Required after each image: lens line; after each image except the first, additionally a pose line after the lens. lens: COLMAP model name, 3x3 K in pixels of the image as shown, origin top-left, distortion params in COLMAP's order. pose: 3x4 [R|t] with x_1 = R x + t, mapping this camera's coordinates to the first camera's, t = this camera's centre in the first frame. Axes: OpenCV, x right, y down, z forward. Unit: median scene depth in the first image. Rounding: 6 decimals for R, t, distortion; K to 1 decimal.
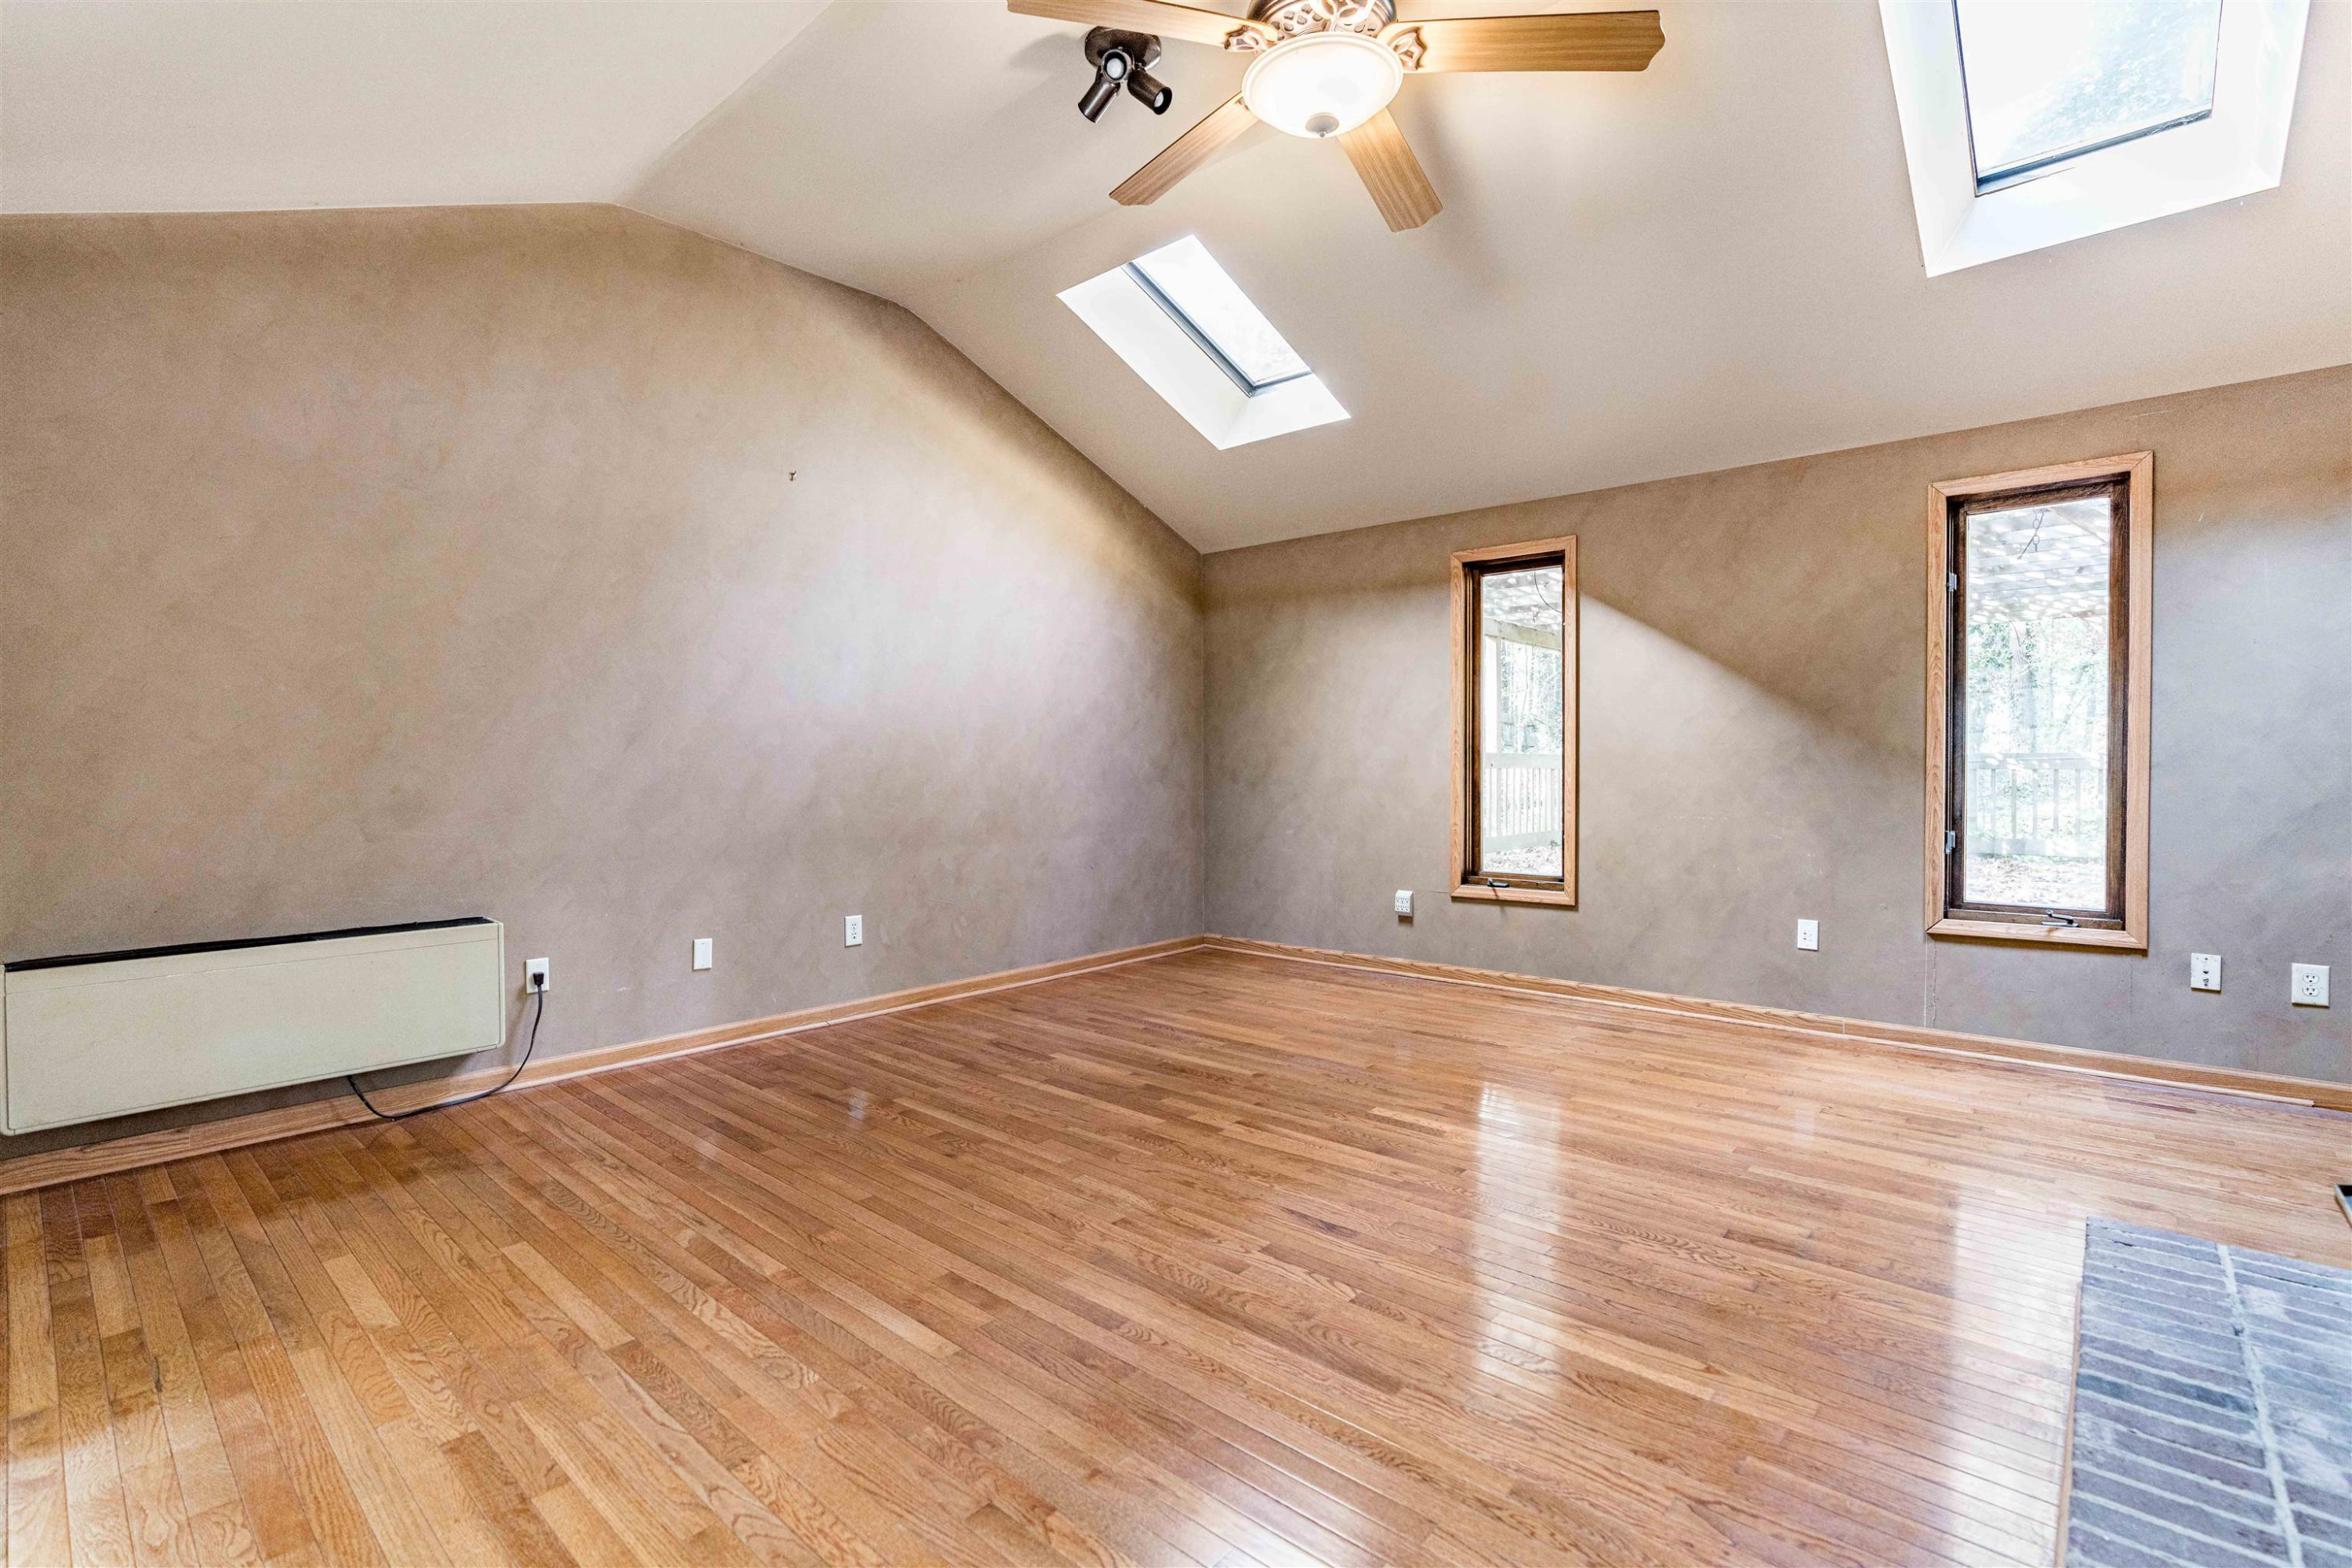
lens RADIAL K [[1075.3, 0, 1191.6], [0, 1075.3, 784.7], [0, 0, 1]] dist [-0.023367, 0.000134]
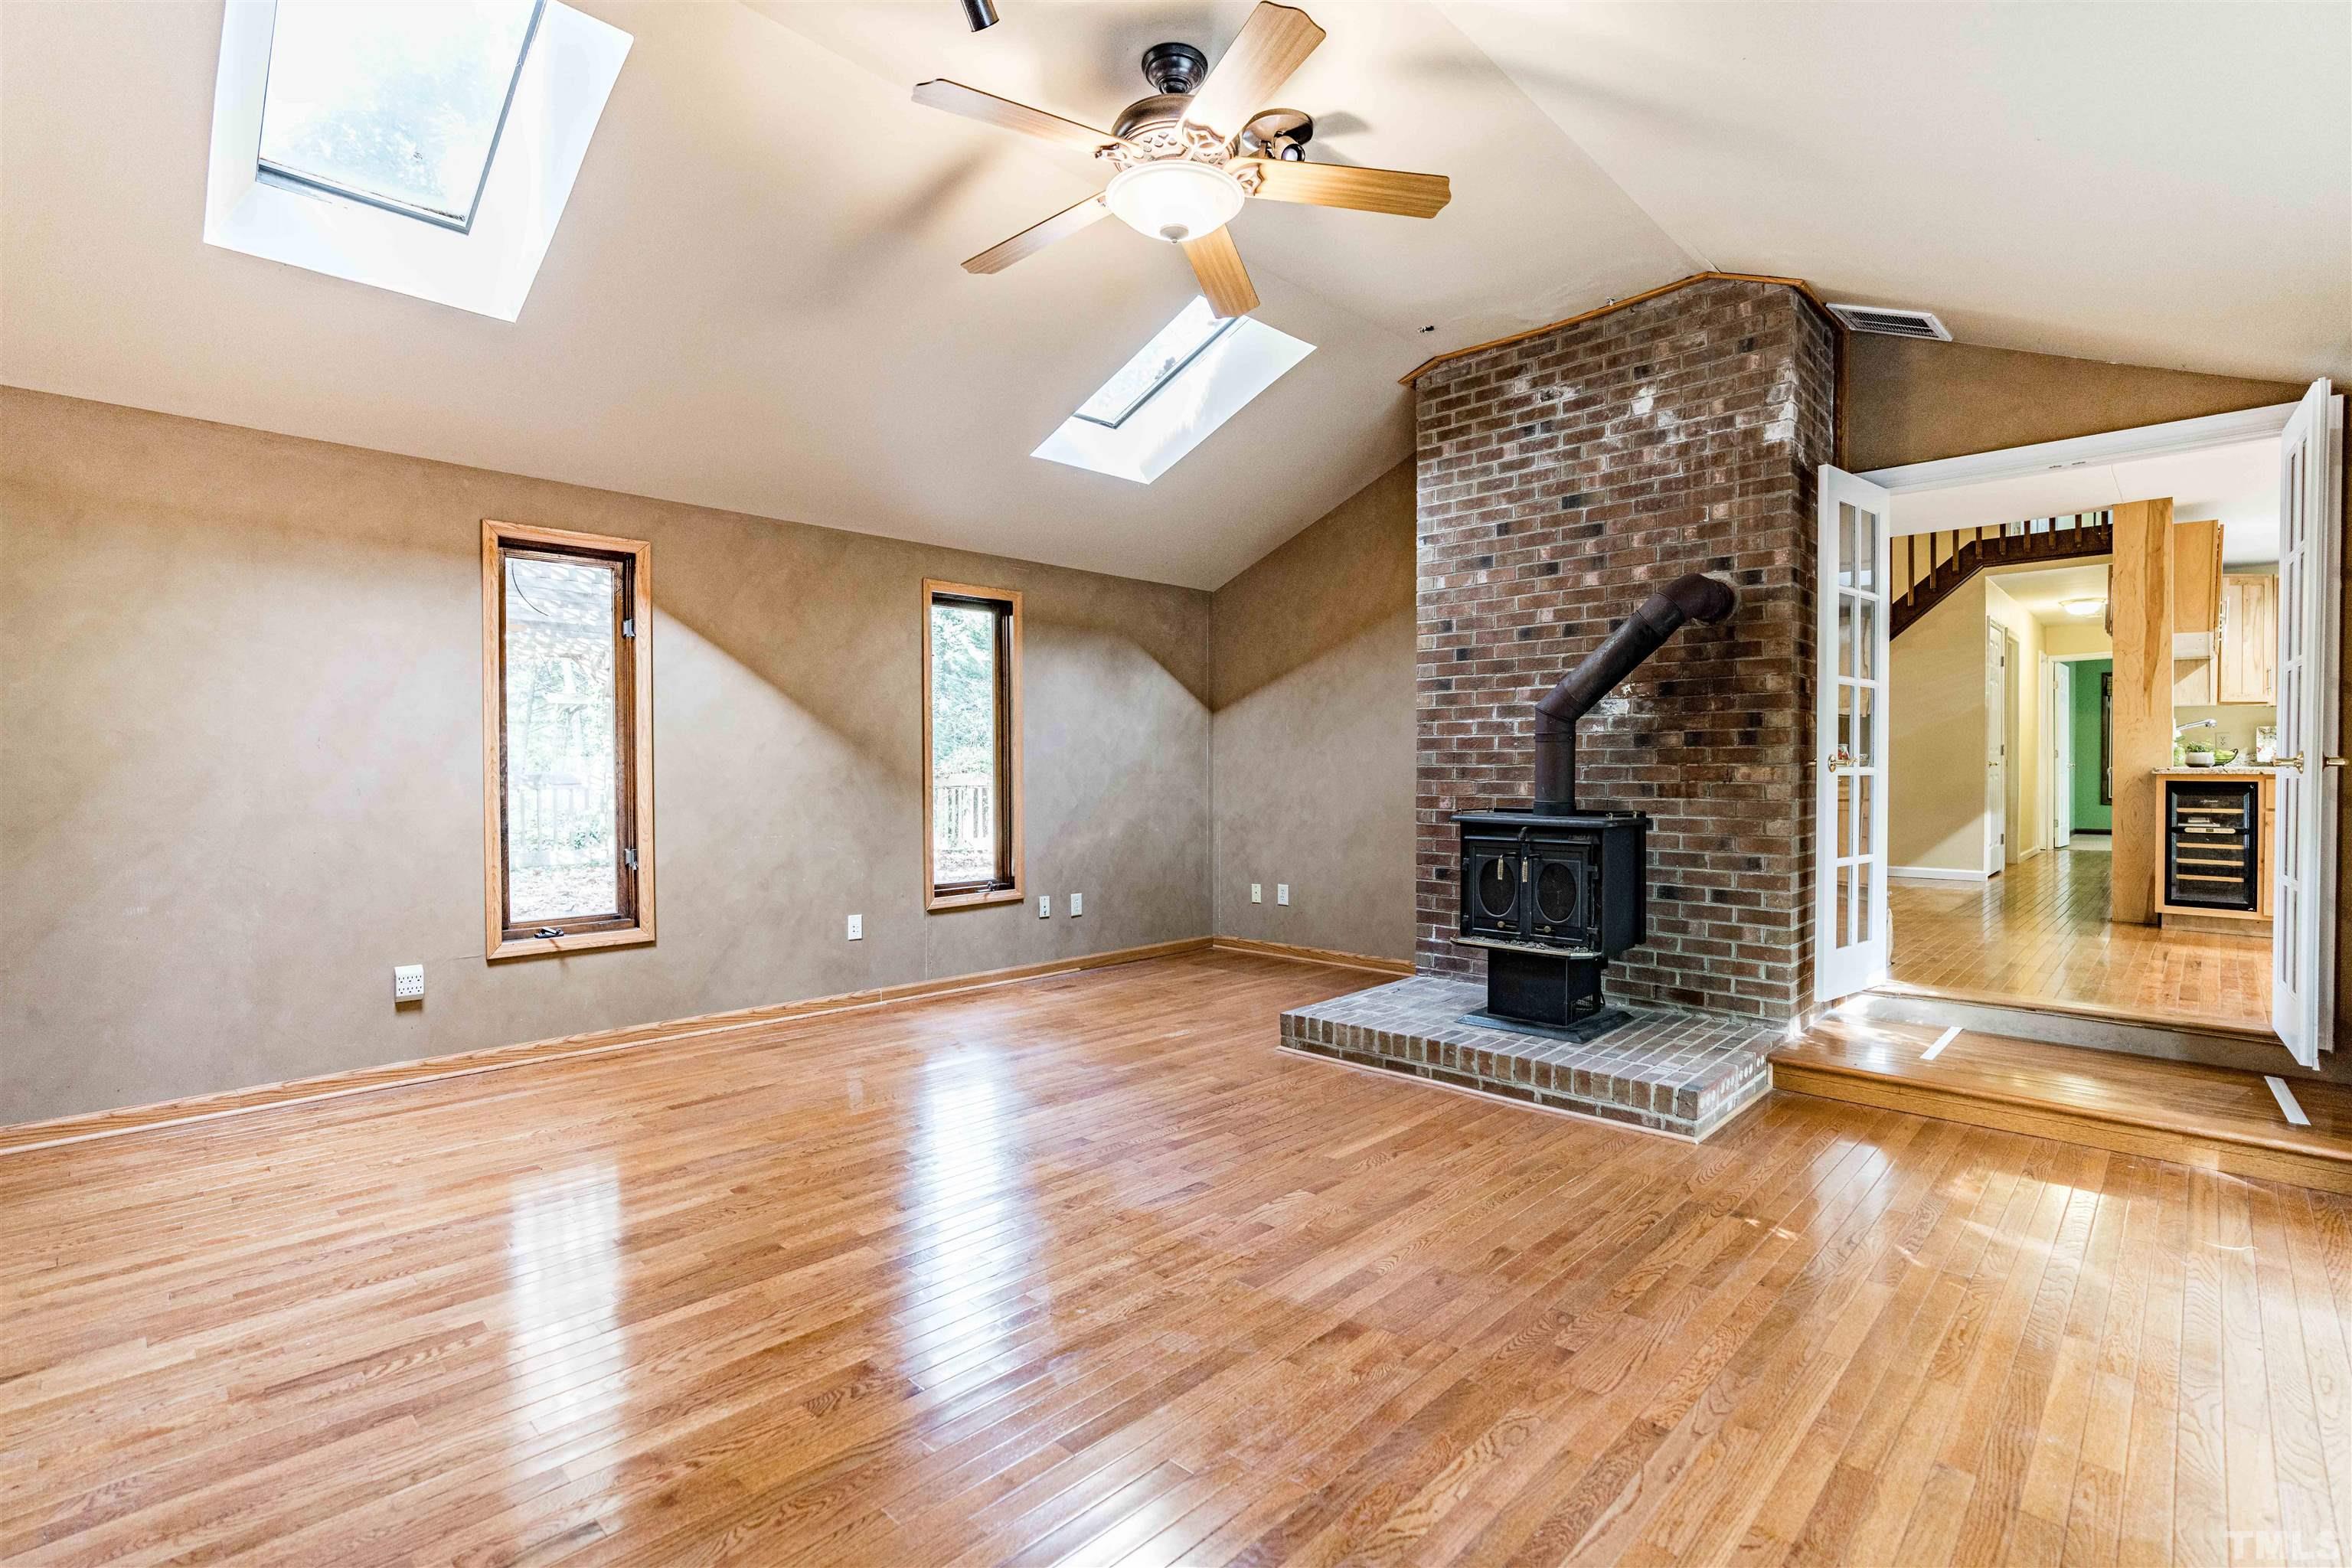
lens RADIAL K [[1075.7, 0, 1179.1], [0, 1075.7, 778.5], [0, 0, 1]] dist [-0.025816, 0.004399]
pose [[0.055212, -0.000297, 0.998475, -0.594236], [0.025115, 0.999684, -0.001091, -0.016541], [-0.998159, 0.025137, 0.055202, 0.543354]]
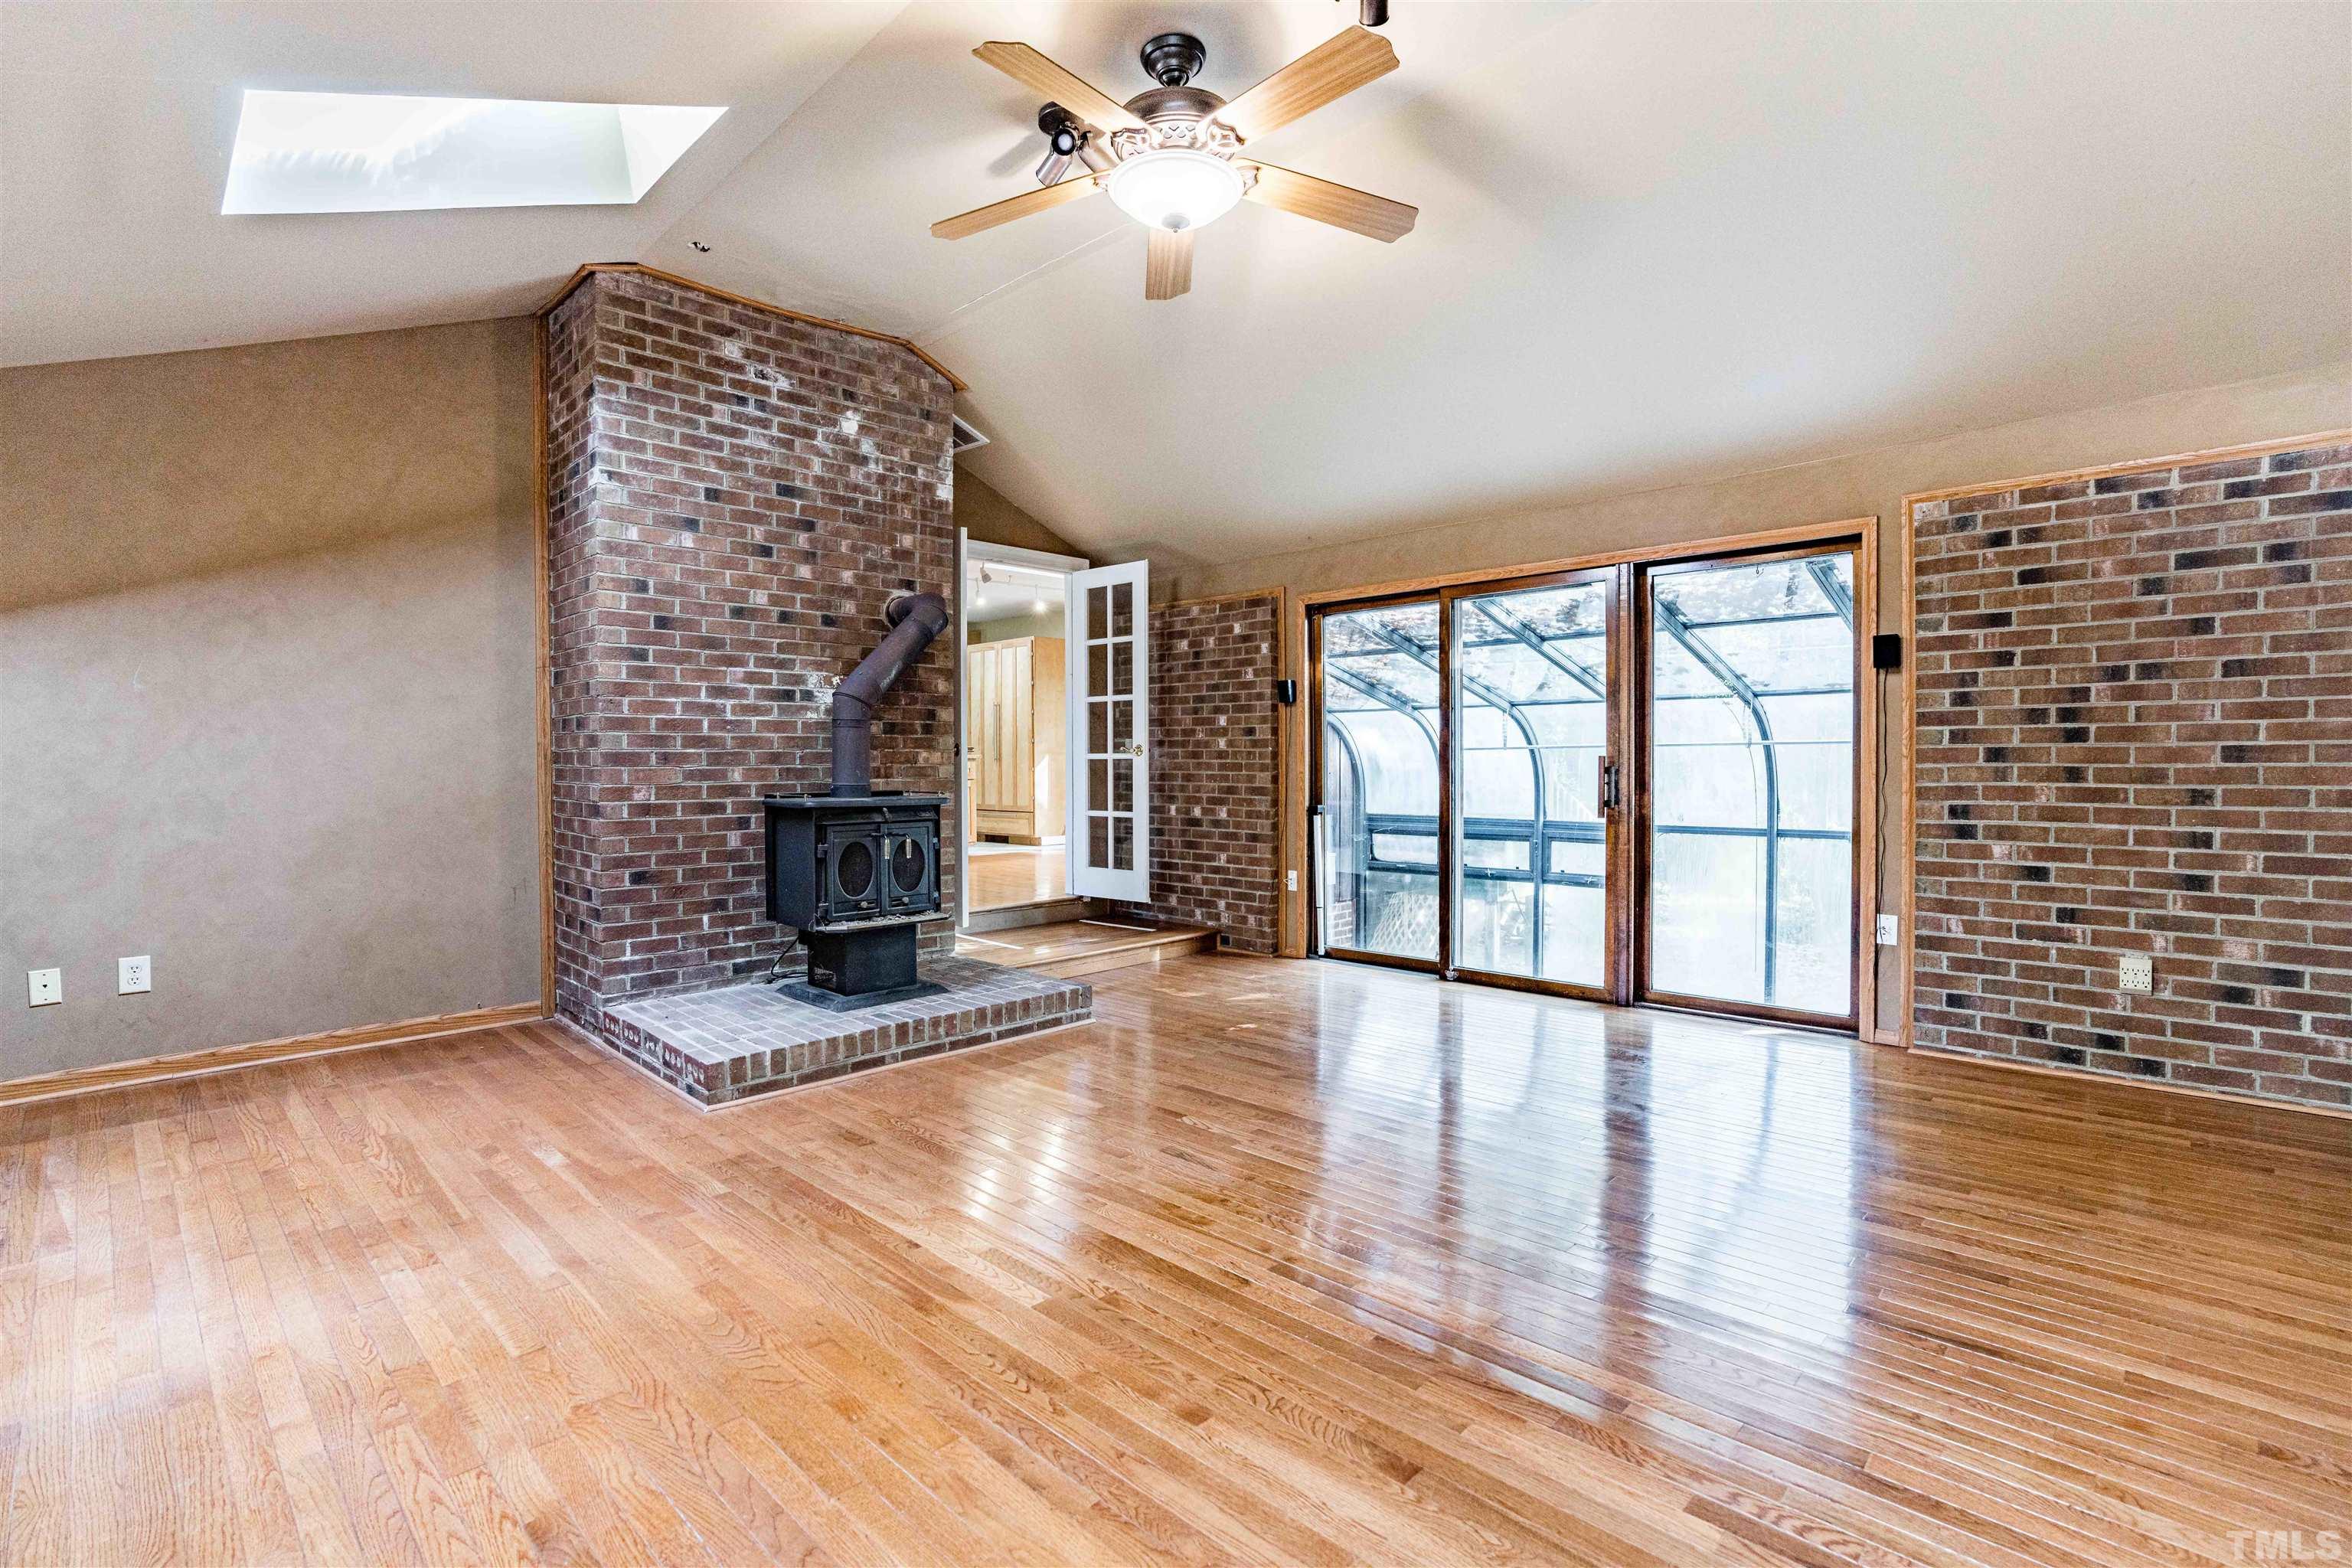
lens RADIAL K [[1075.7, 0, 1158.6], [0, 1075.7, 776.8], [0, 0, 1]] dist [-0.025816, 0.004399]
pose [[-0.997174, 0.010681, 0.074364, 0.034778], [0.013958, 0.998948, 0.043684, -0.036182], [-0.073819, 0.044599, -0.996274, 1.265186]]
